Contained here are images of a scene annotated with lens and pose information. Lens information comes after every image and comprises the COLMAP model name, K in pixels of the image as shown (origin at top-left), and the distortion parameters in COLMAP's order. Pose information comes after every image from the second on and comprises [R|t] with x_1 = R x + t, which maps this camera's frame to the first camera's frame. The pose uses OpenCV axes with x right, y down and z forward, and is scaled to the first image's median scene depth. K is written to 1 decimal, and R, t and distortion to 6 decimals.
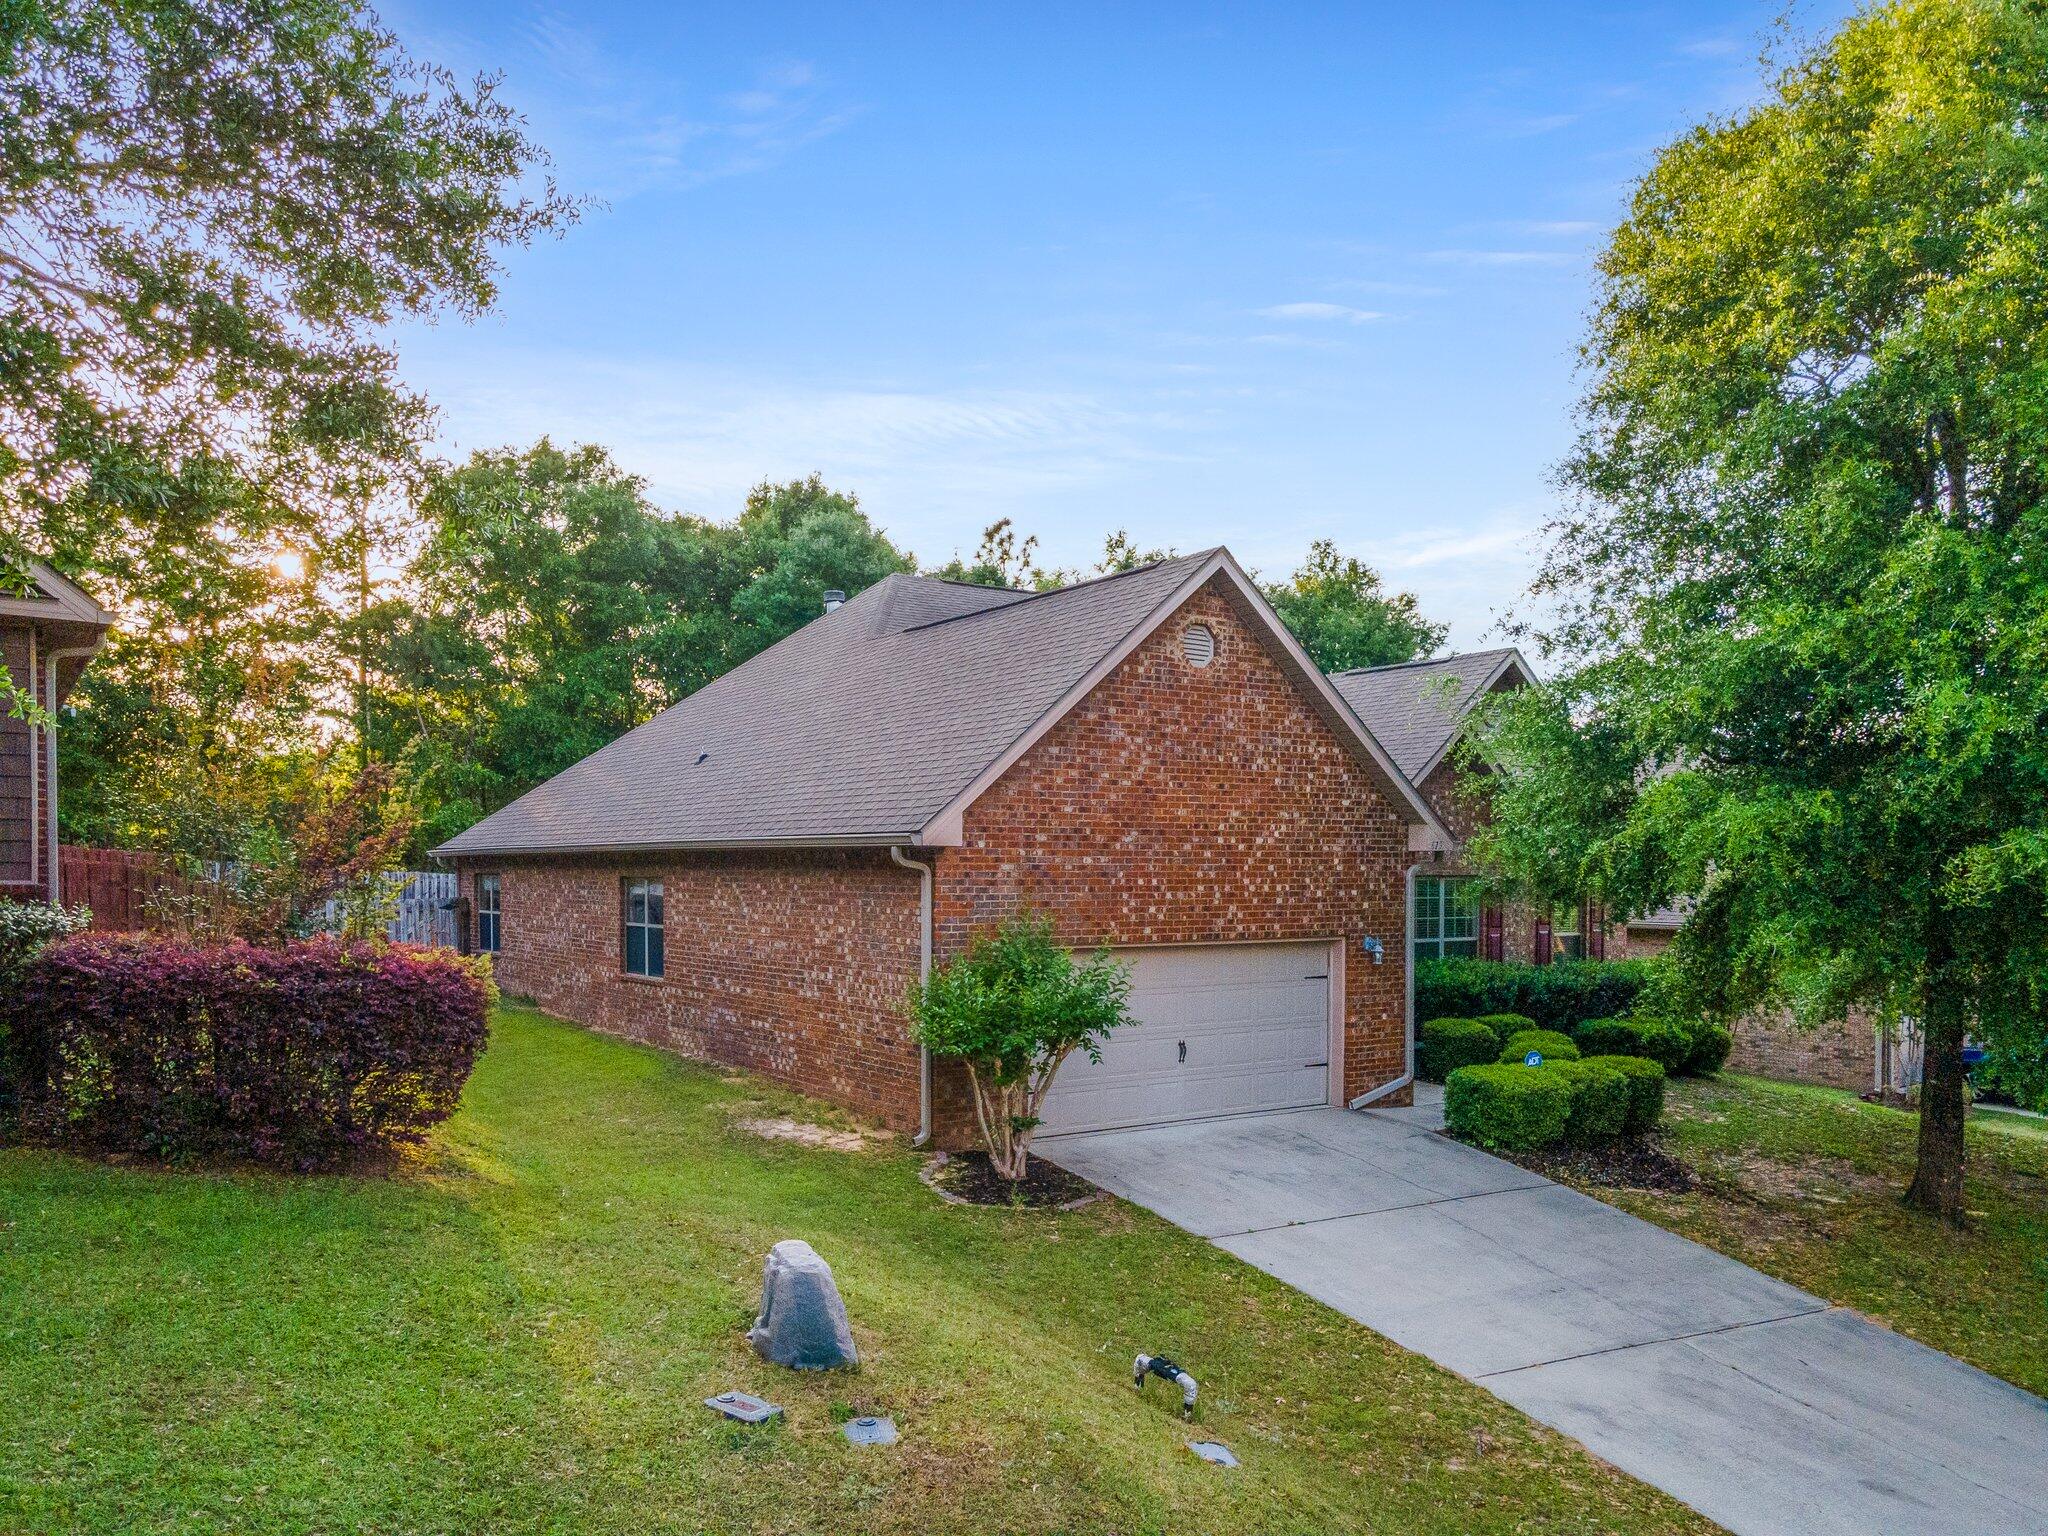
lens RADIAL K [[1656.6, 0, 1017.2], [0, 1656.6, 773.0], [0, 0, 1]] dist [0.091057, -0.014035]
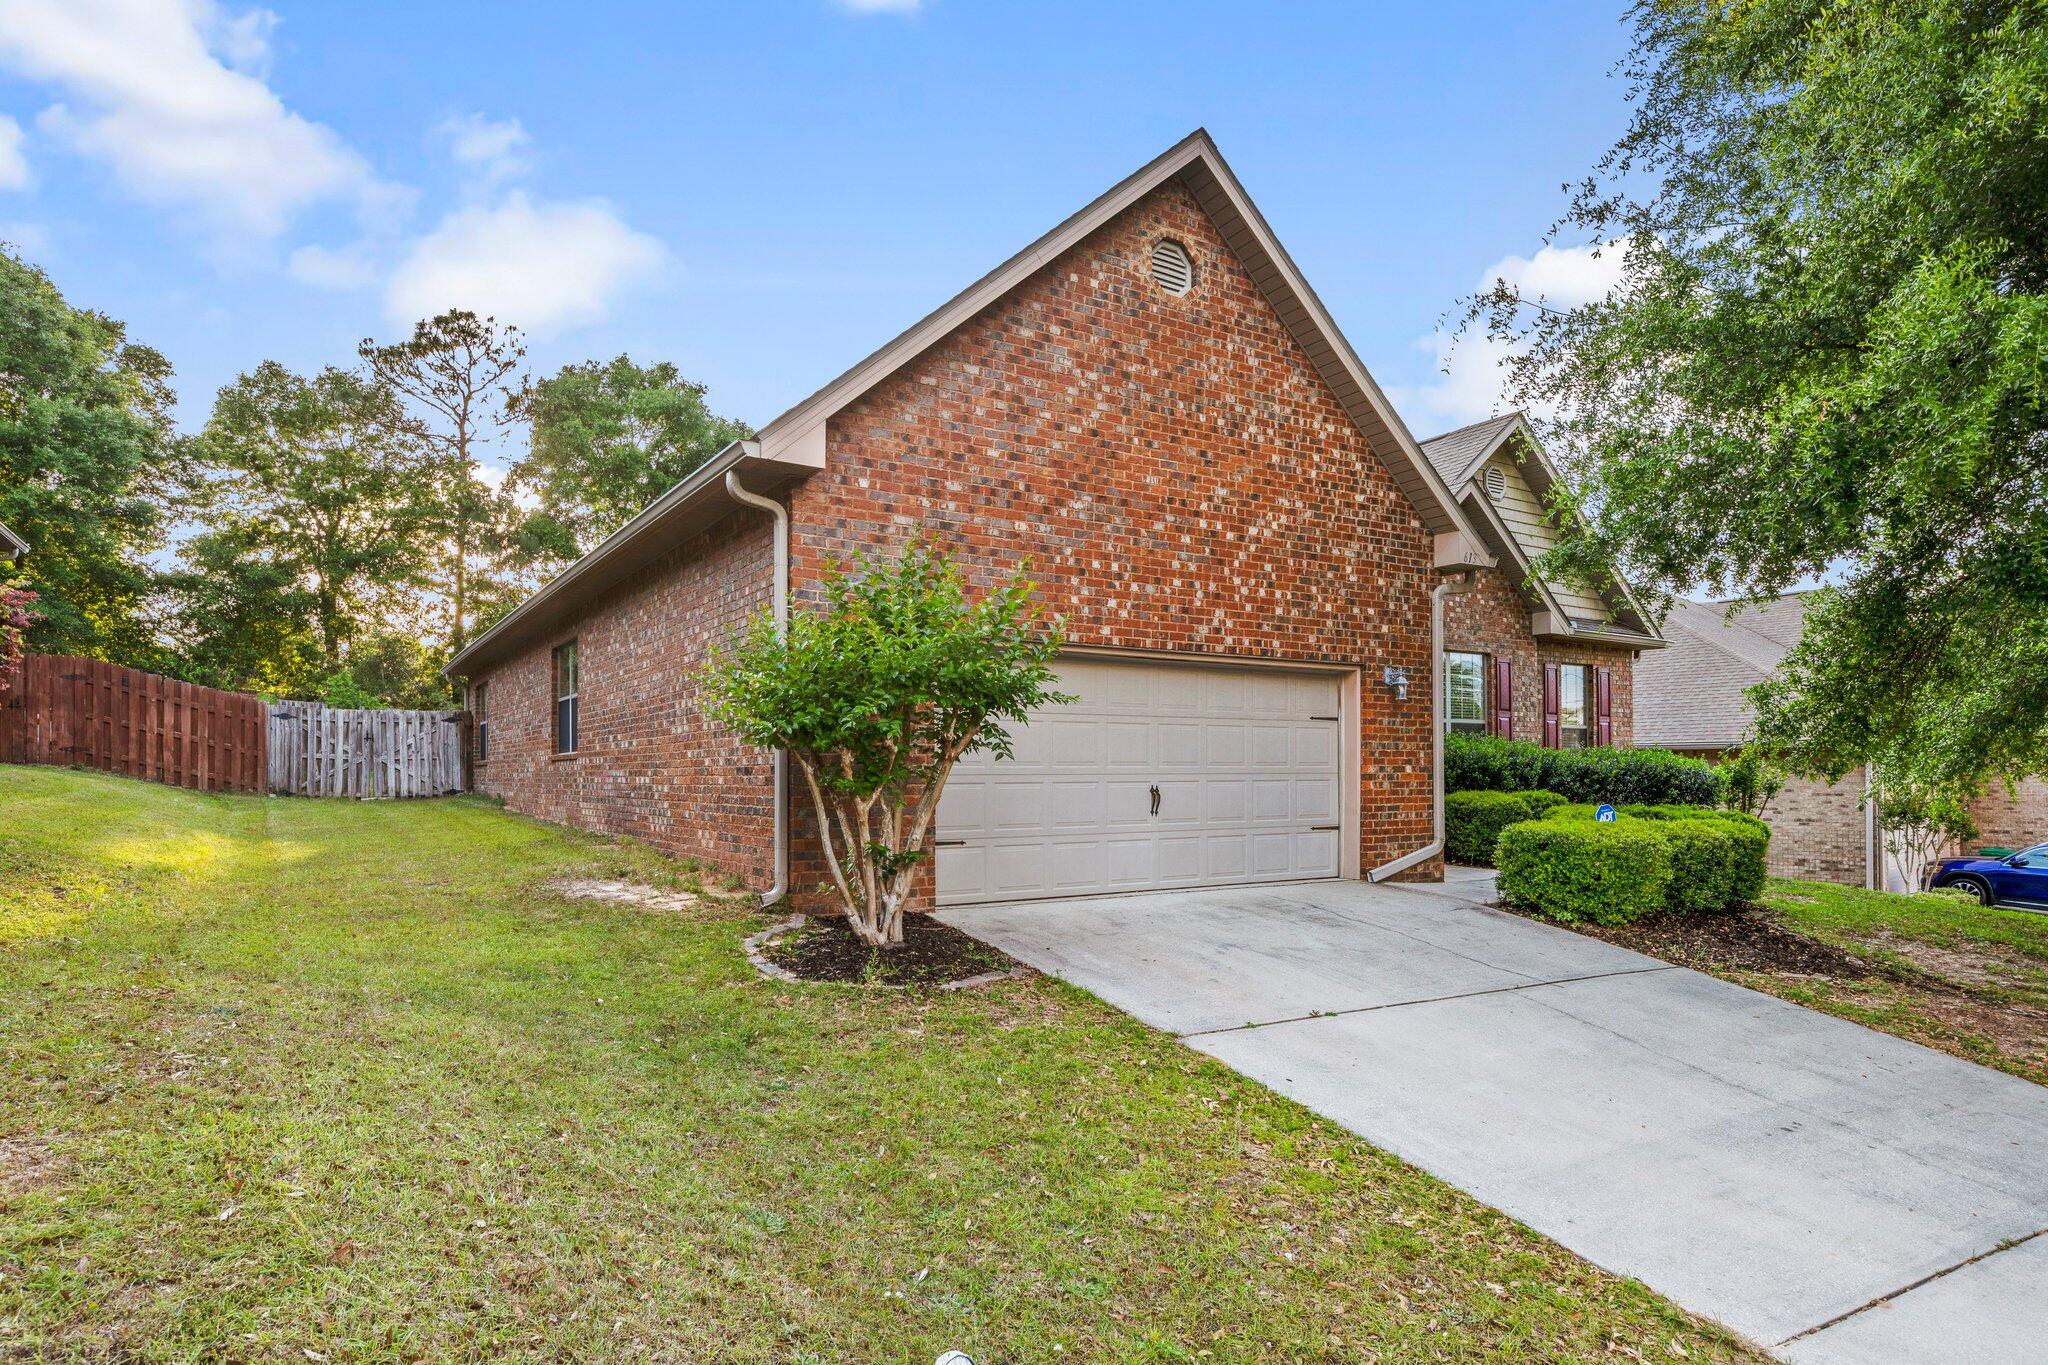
lens RADIAL K [[1165.6, 0, 1033.7], [0, 1165.6, 672.9], [0, 0, 1]] dist [0.037513, 0.001906]
pose [[0.999524, -0.005616, -0.030344, 0.062438], [0.004256, 0.998992, -0.044697, 0.138856], [0.030565, 0.044547, 0.998540, 0.476145]]
